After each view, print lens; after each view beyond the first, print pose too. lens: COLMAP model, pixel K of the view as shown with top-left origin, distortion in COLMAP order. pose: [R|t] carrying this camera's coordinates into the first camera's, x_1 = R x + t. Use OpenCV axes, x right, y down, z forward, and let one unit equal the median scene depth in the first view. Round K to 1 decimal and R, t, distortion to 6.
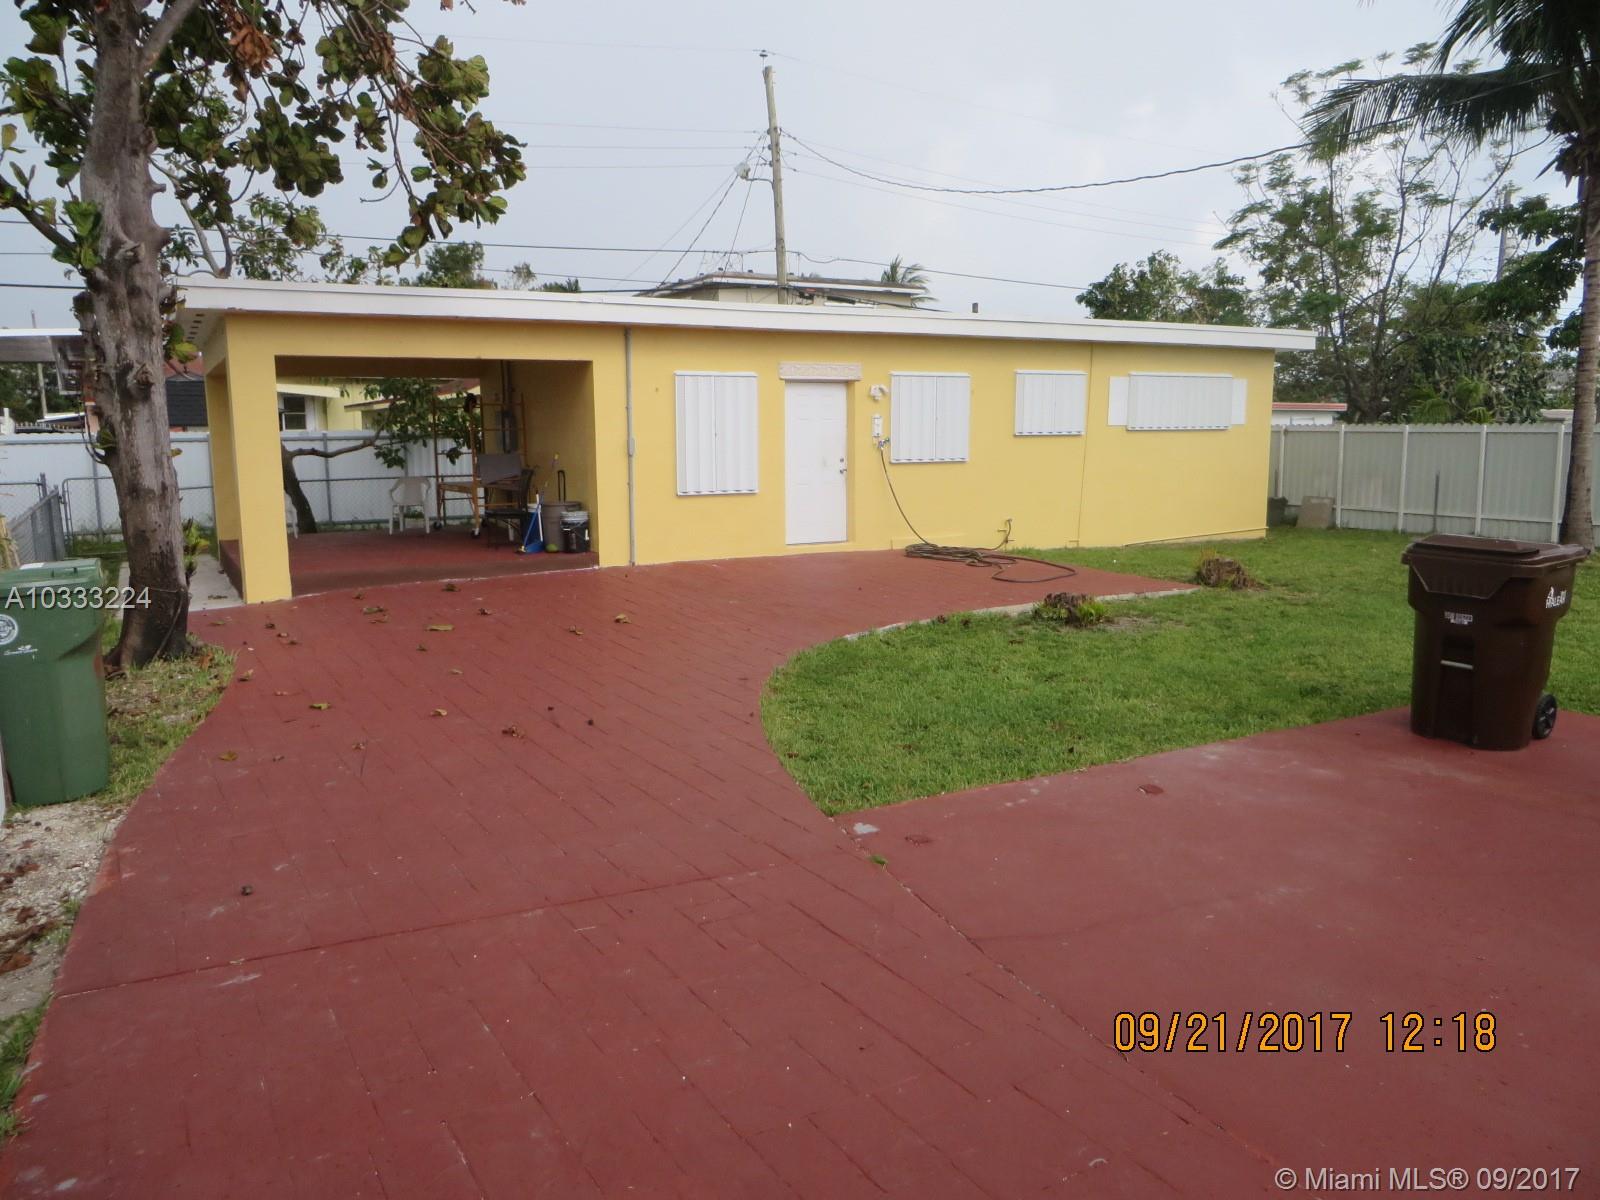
lens RADIAL K [[1193.3, 0, 801.1], [0, 1193.3, 599.8], [0, 0, 1]] dist [-0.026212, 0.022198]
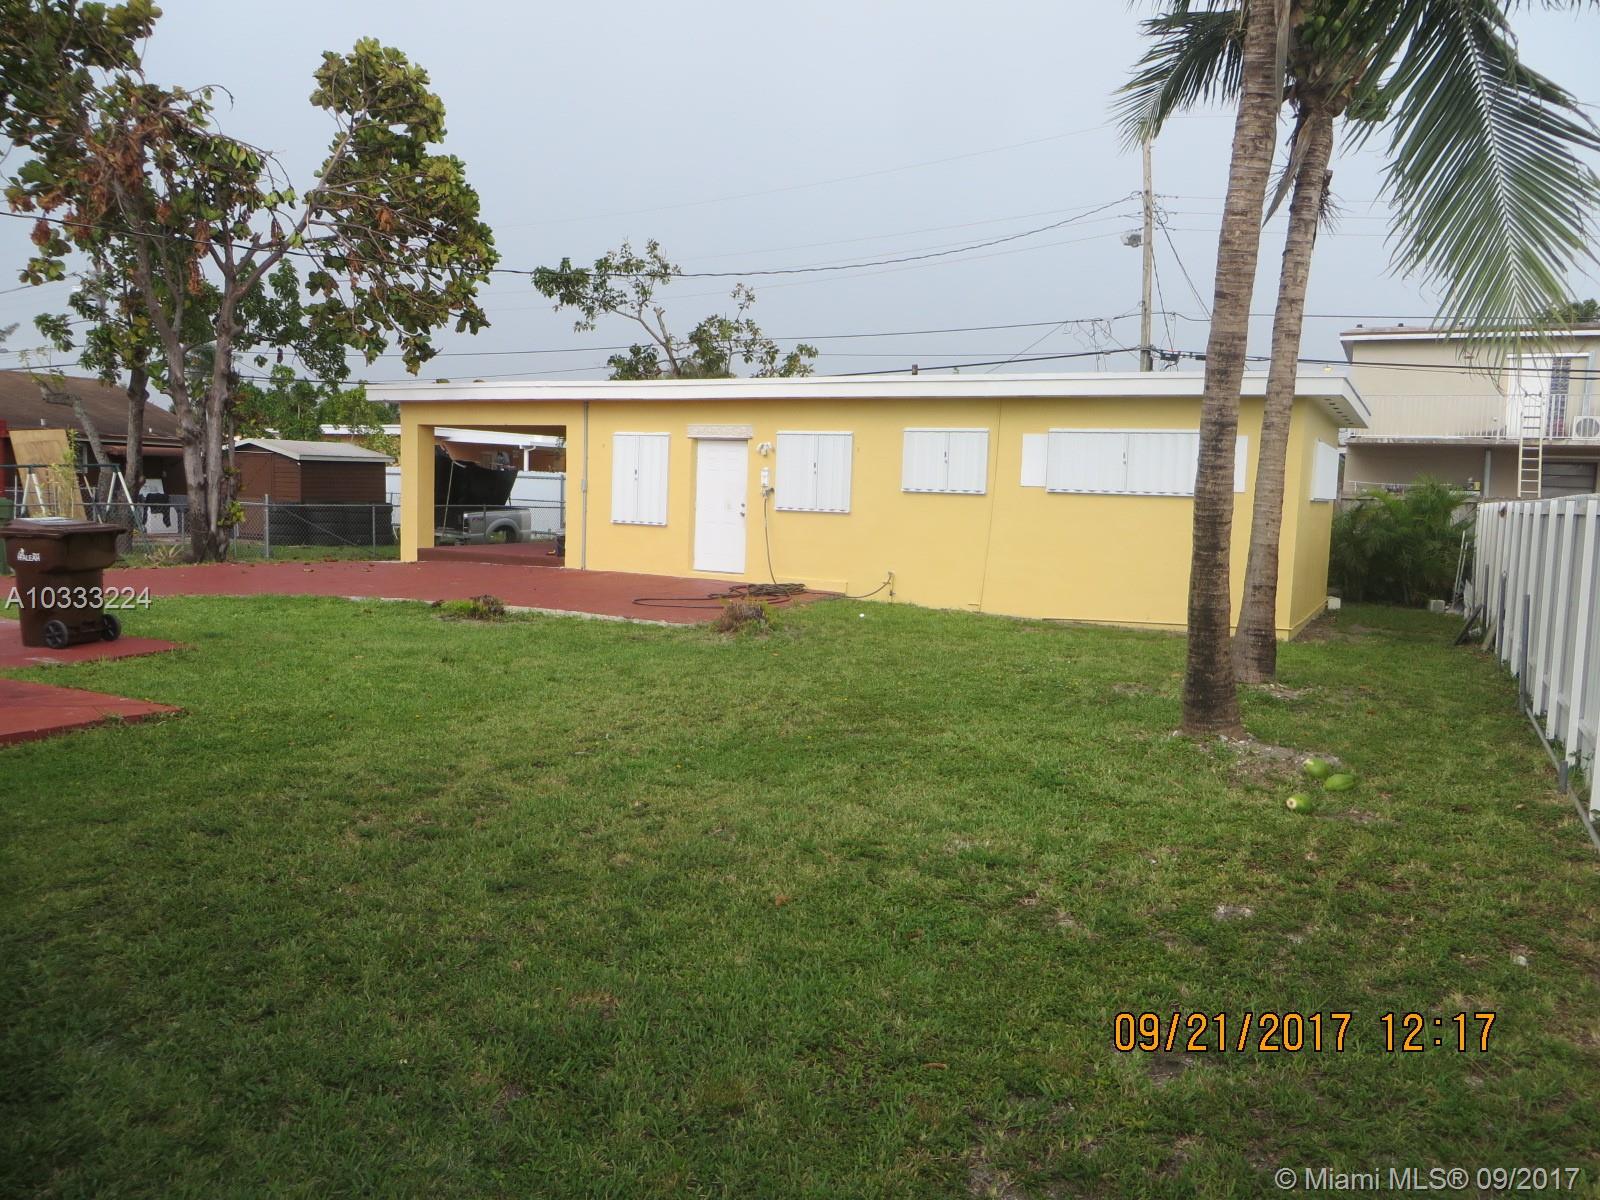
lens RADIAL K [[1193.3, 0, 804.1], [0, 1193.3, 599.0], [0, 0, 1]] dist [-0.026212, 0.022198]
pose [[0.542528, 0.099291, -0.834149, 1.057039], [-0.159882, 0.987044, 0.013504, -0.050153], [0.824682, 0.126040, 0.551374, 0.400690]]
